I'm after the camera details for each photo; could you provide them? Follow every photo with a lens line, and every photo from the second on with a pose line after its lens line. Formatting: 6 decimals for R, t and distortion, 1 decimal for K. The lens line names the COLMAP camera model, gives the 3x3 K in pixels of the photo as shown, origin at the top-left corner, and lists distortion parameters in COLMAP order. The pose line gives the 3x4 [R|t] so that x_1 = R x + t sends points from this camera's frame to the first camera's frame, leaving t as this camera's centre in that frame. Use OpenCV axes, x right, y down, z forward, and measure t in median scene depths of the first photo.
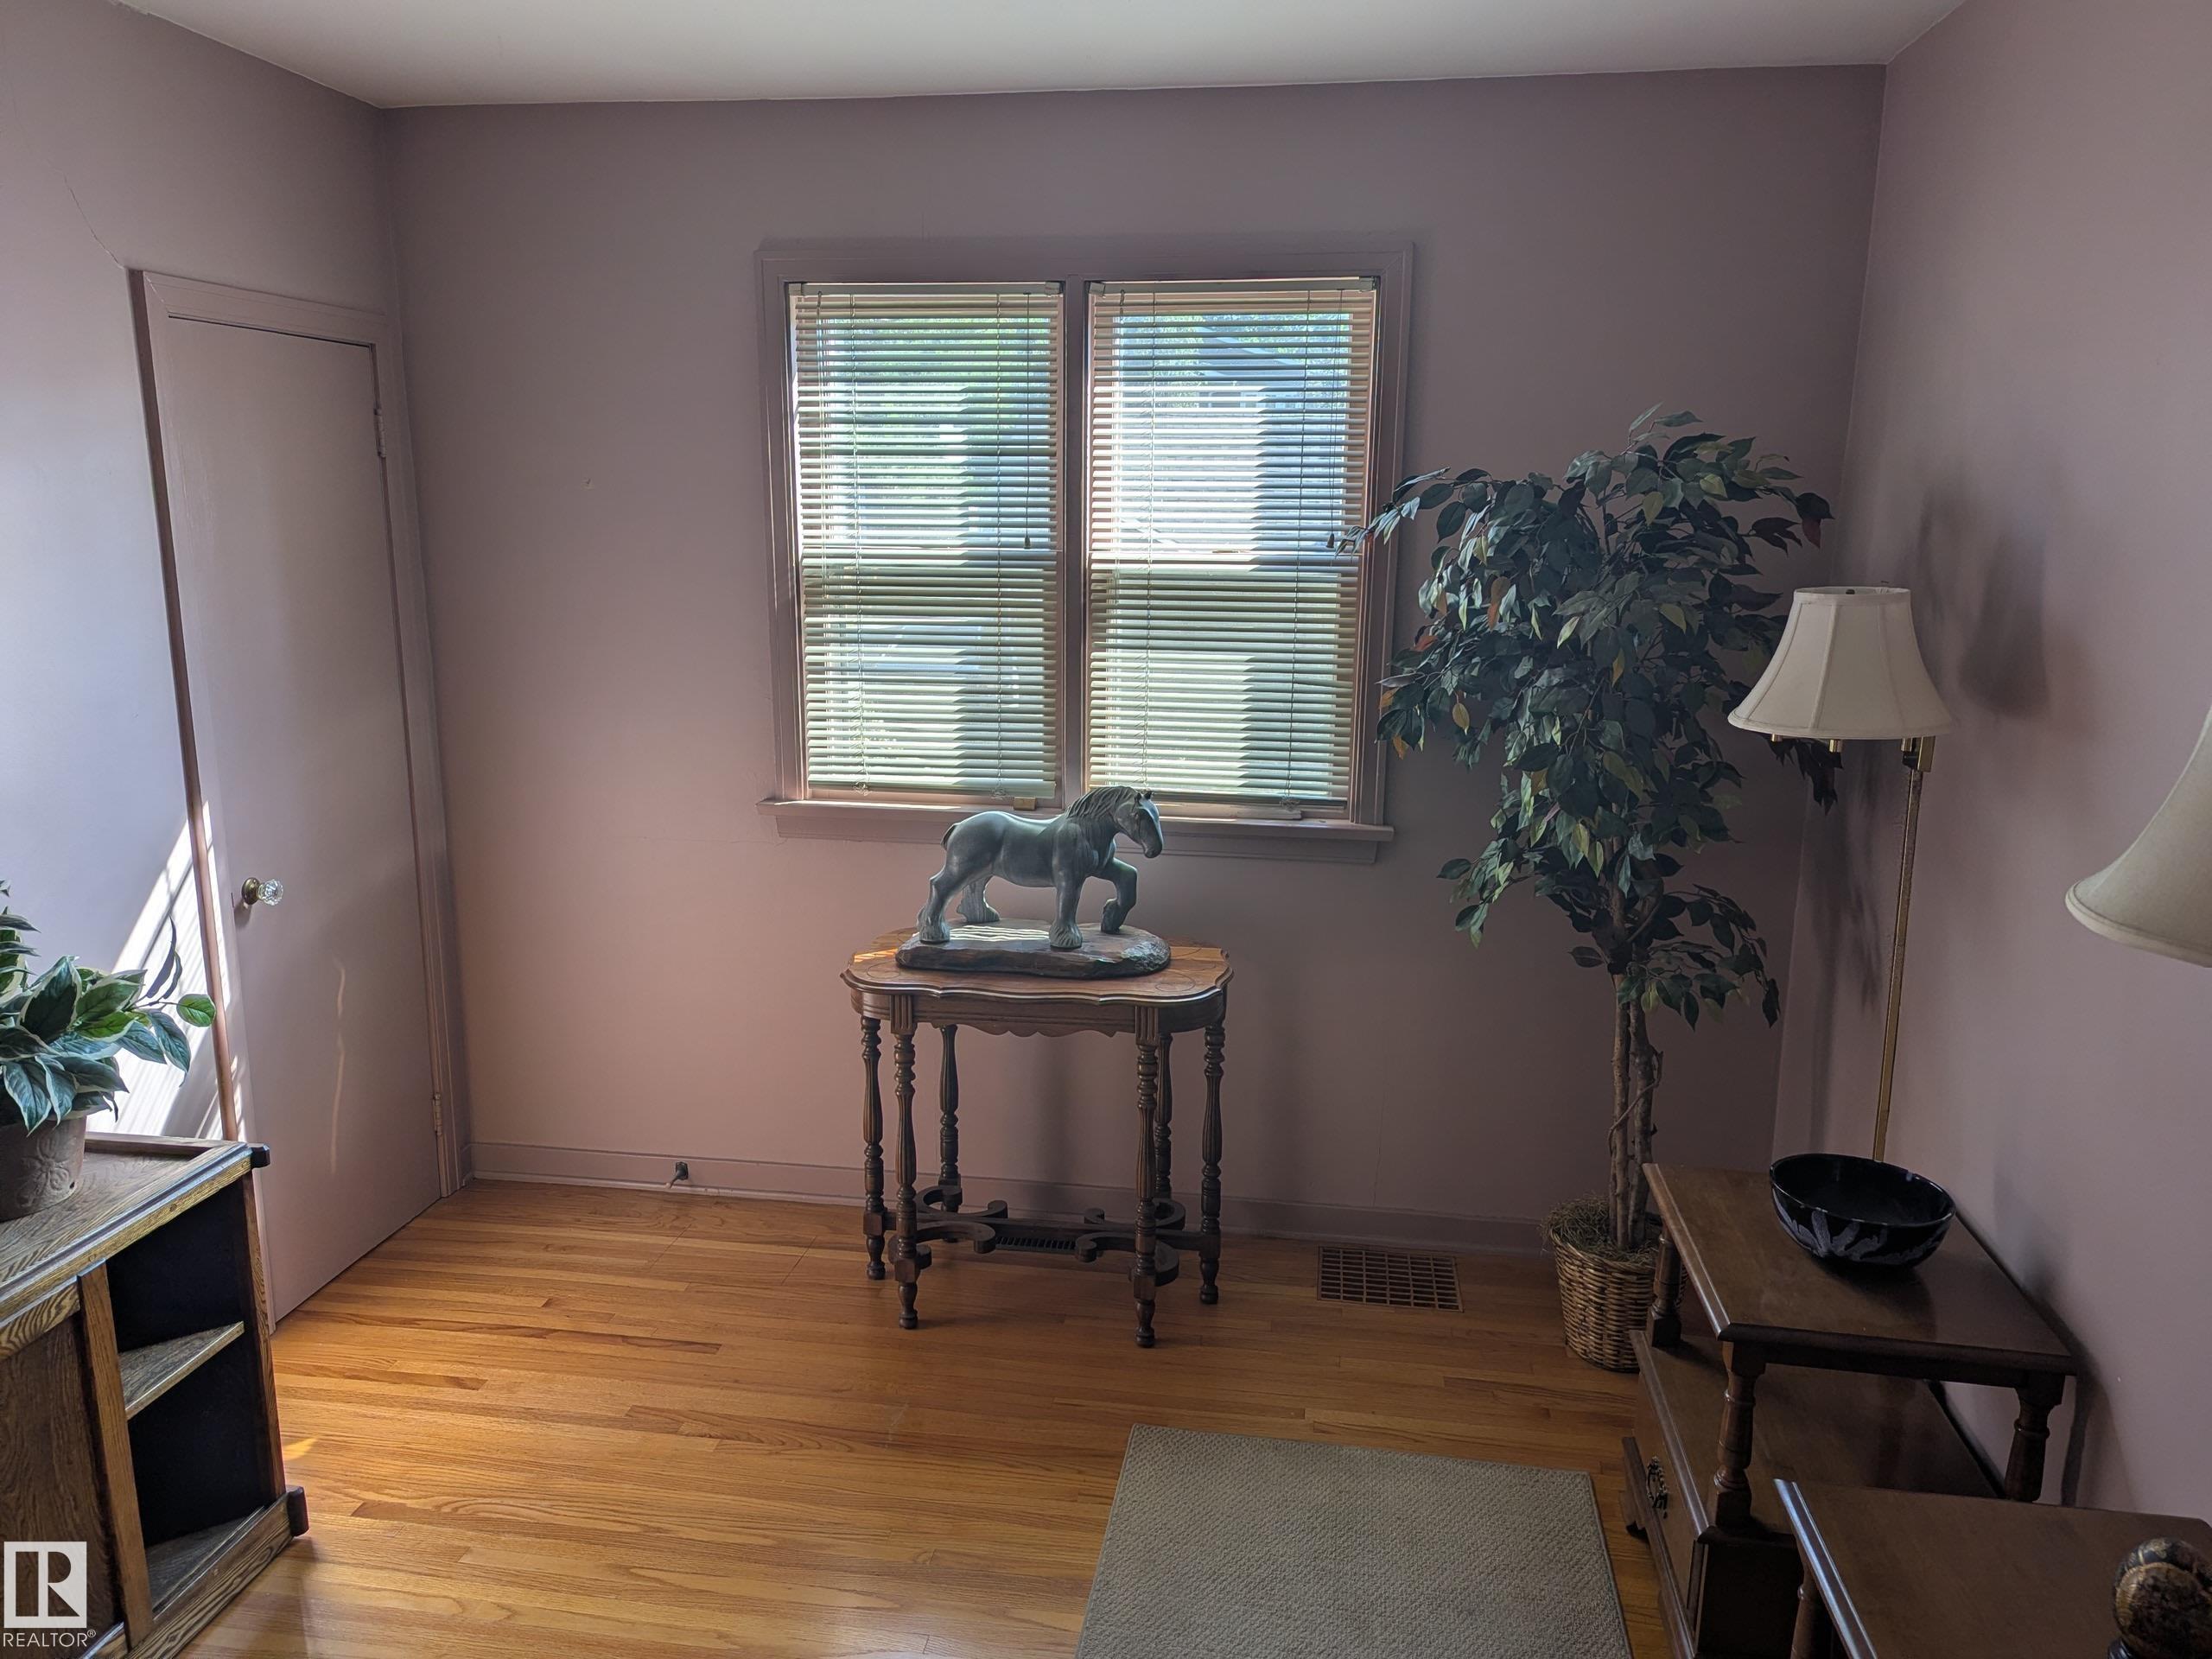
lens RADIAL K [[1565.2, 0, 1106.0], [0, 1565.2, 829.5], [0, 0, 1]] dist [0.063656, -0.053406]
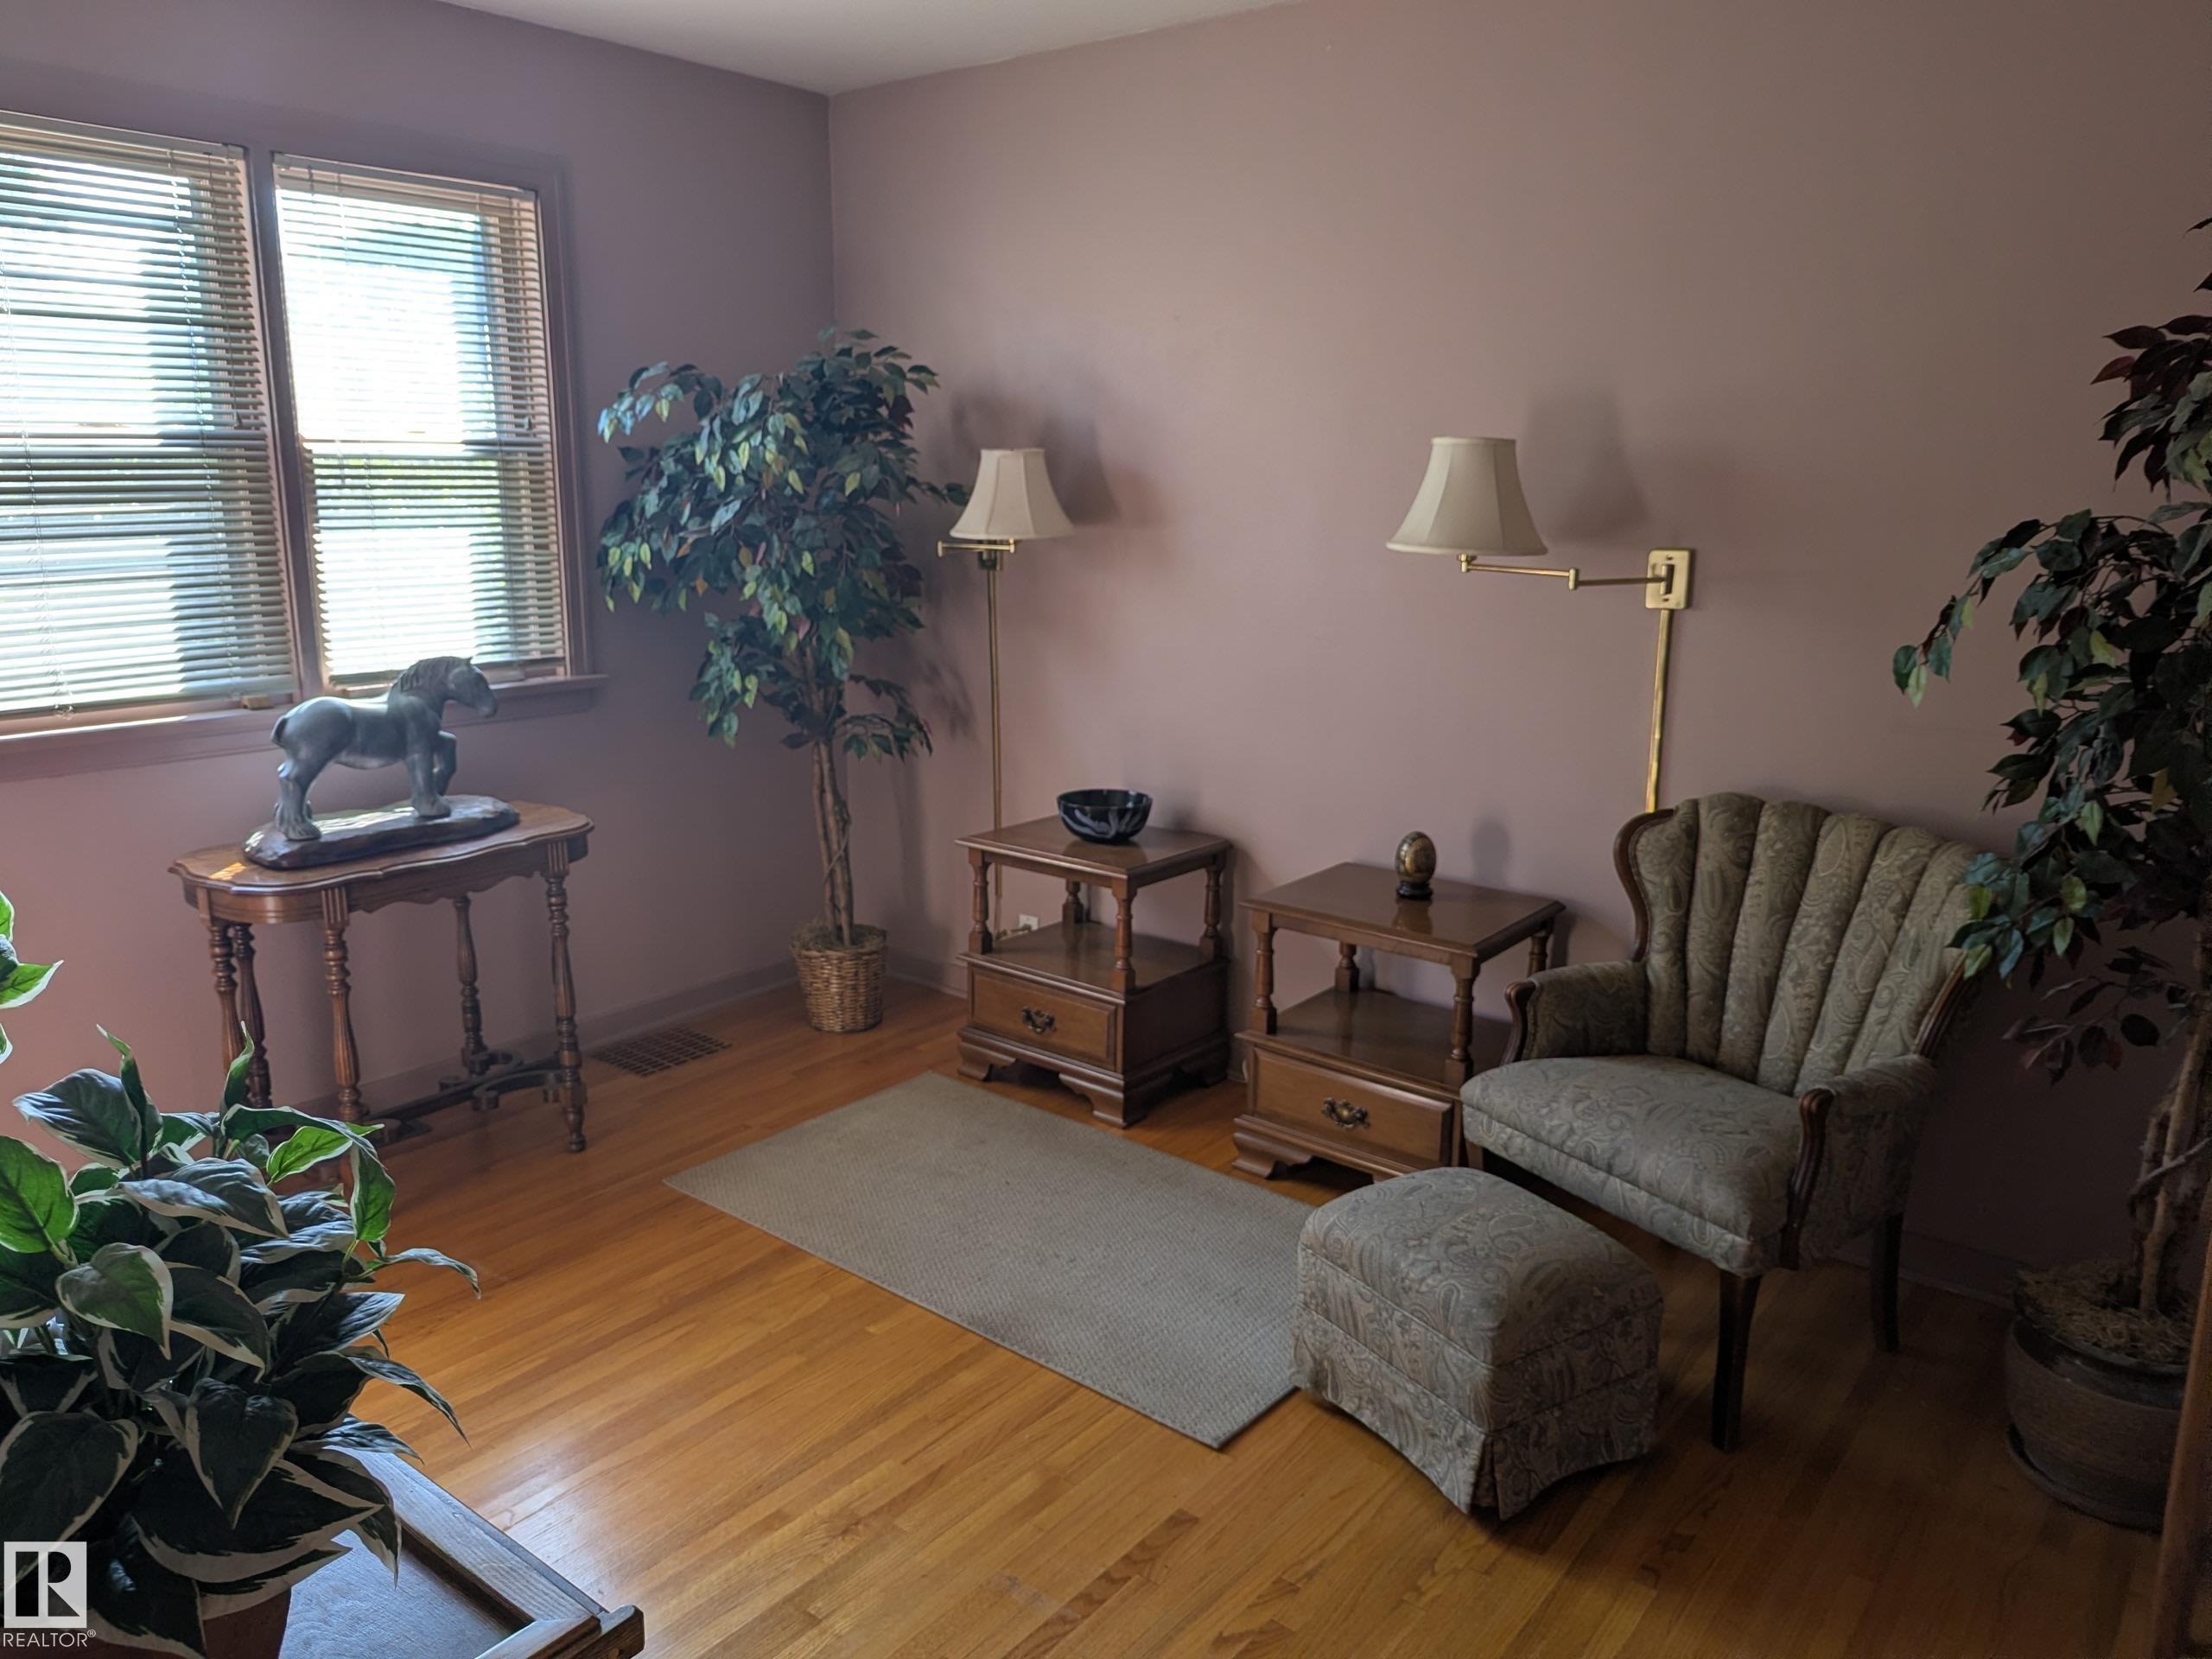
lens RADIAL K [[1565.2, 0, 1106.0], [0, 1565.2, 829.5], [0, 0, 1]] dist [0.063656, -0.053406]
pose [[0.508202, -0.204811, 0.836530, -0.662678], [0.176008, 0.975510, 0.131911, 0.023690], [-0.843061, 0.080199, 0.531805, 0.071654]]
